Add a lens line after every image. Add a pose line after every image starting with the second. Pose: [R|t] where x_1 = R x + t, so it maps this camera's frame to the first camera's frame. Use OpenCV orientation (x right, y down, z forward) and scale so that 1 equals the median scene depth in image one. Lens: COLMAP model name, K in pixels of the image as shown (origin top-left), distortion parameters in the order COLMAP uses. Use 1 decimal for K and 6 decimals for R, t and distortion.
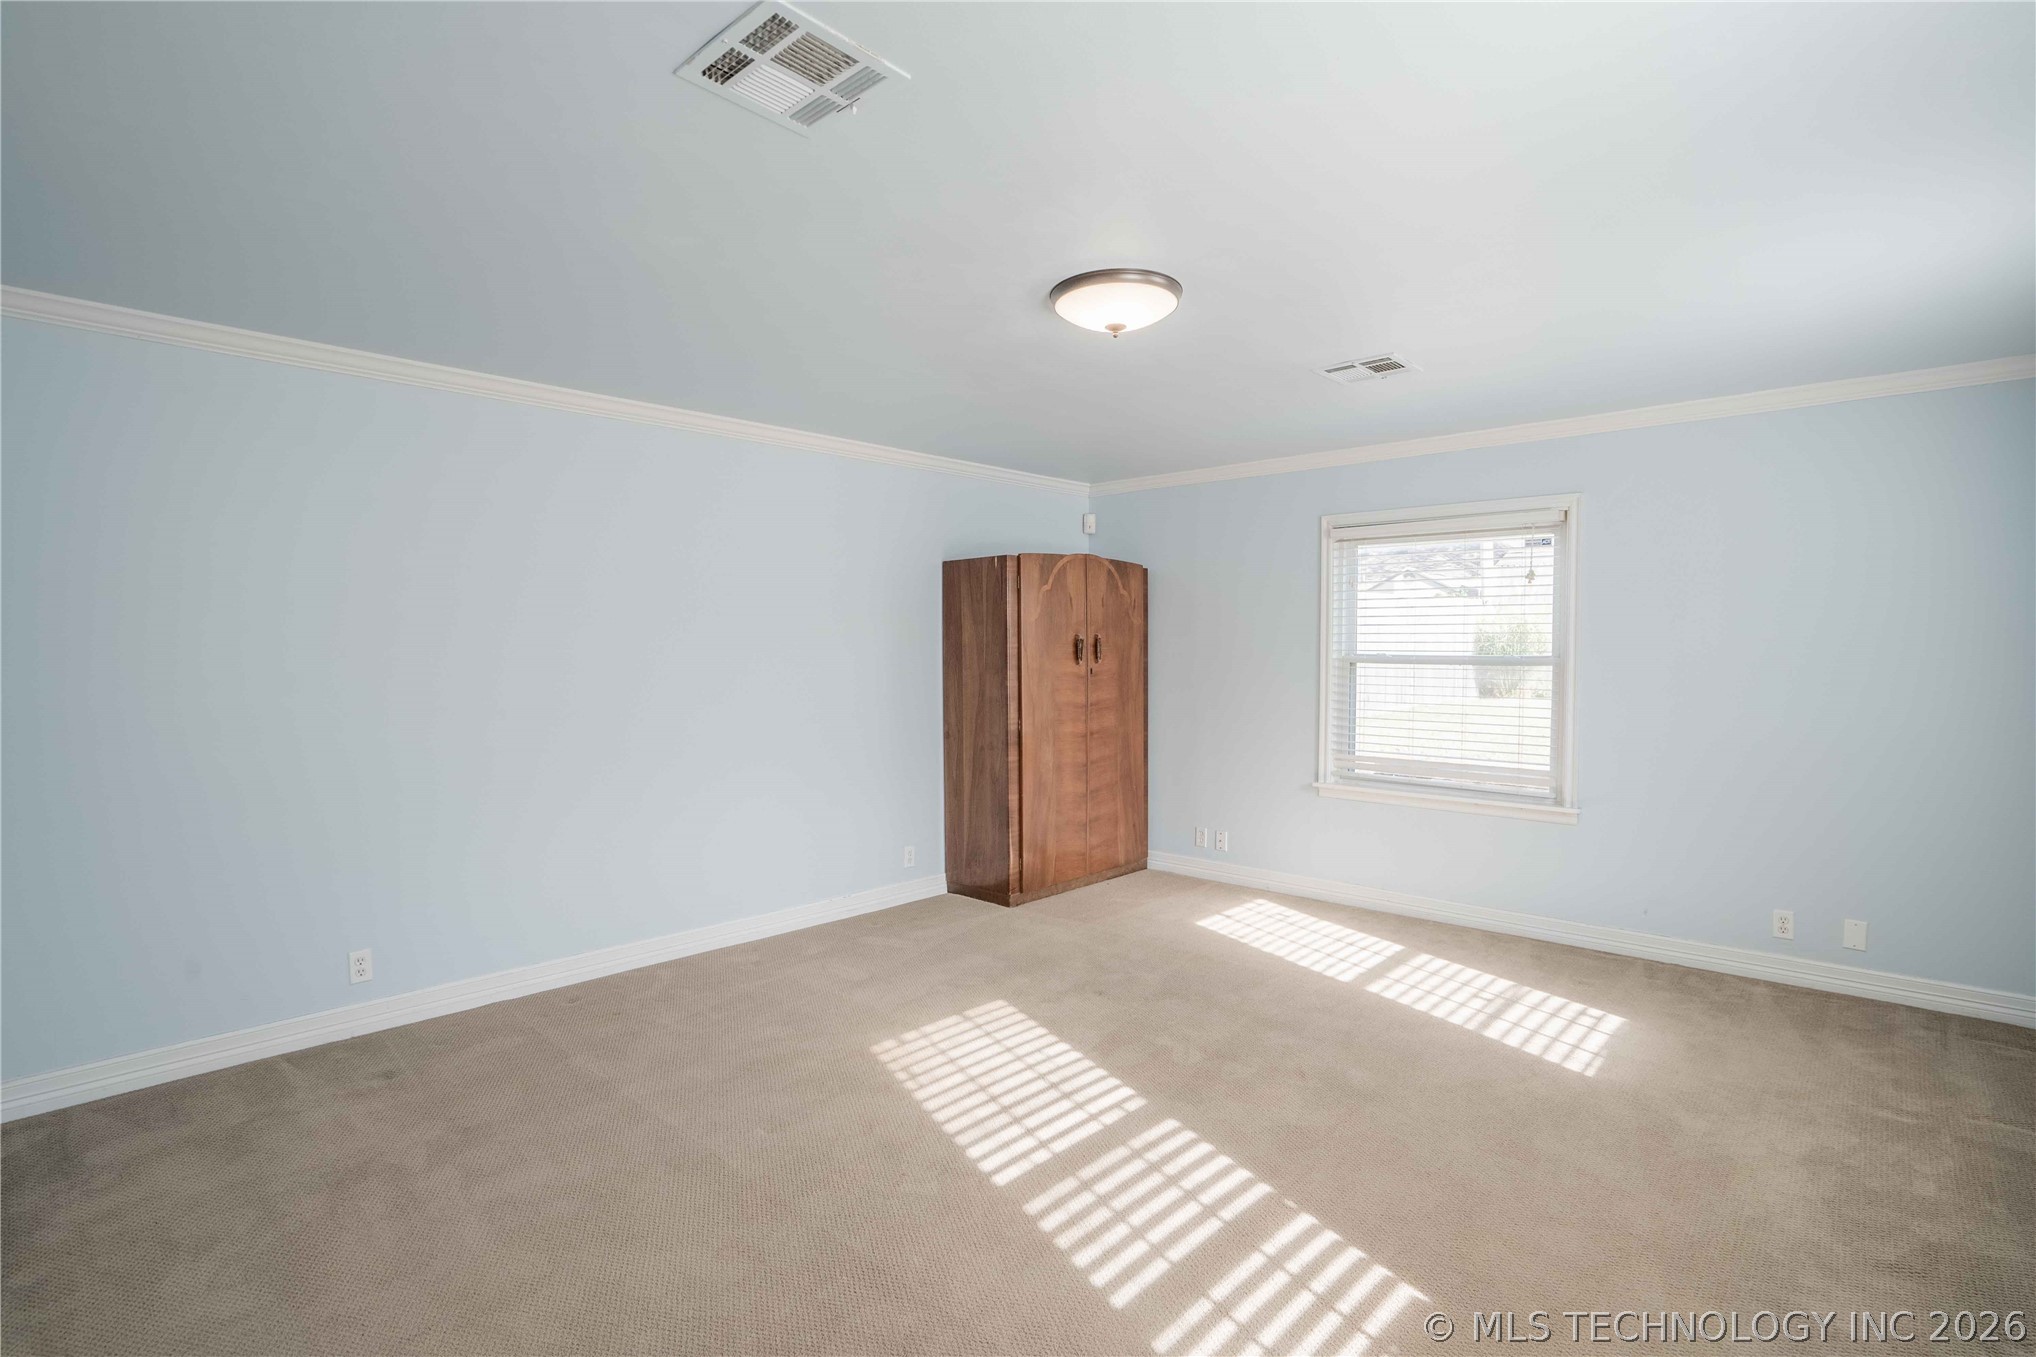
lens RADIAL K [[969.4, 0, 1011.9], [0, 969.4, 677.1], [0, 0, 1]] dist [-0.067784, 0.028749]
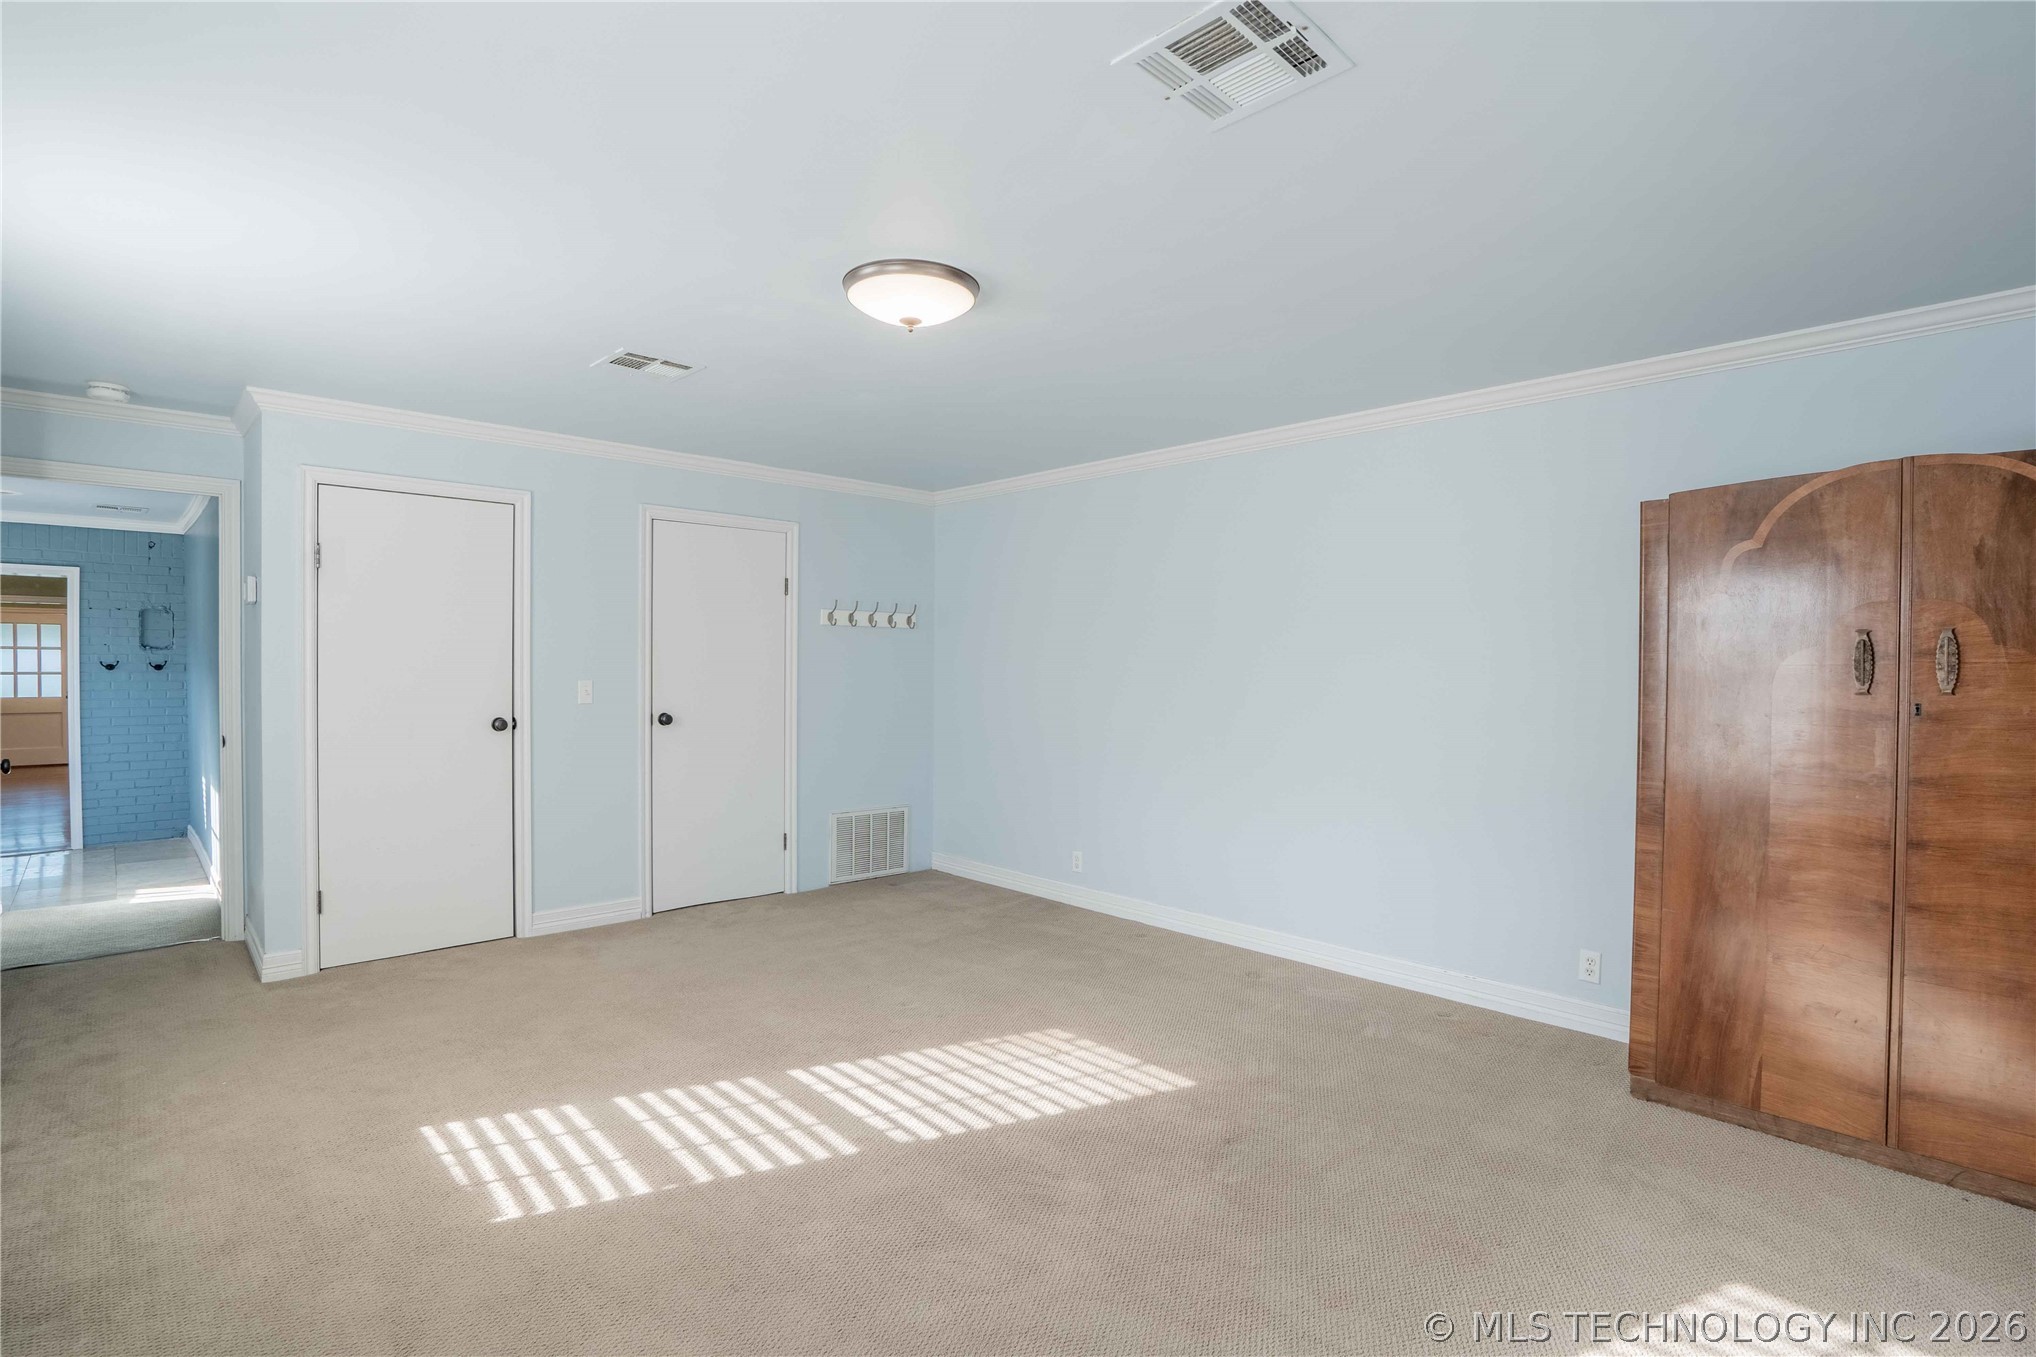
lens RADIAL K [[969.4, 0, 1011.9], [0, 969.4, 677.1], [0, 0, 1]] dist [-0.067784, 0.028749]
pose [[-0.054546, 0.020065, -0.998310, 1.010957], [-0.037608, 0.999047, 0.022135, -0.029079], [0.997803, 0.038752, -0.053739, 1.098478]]
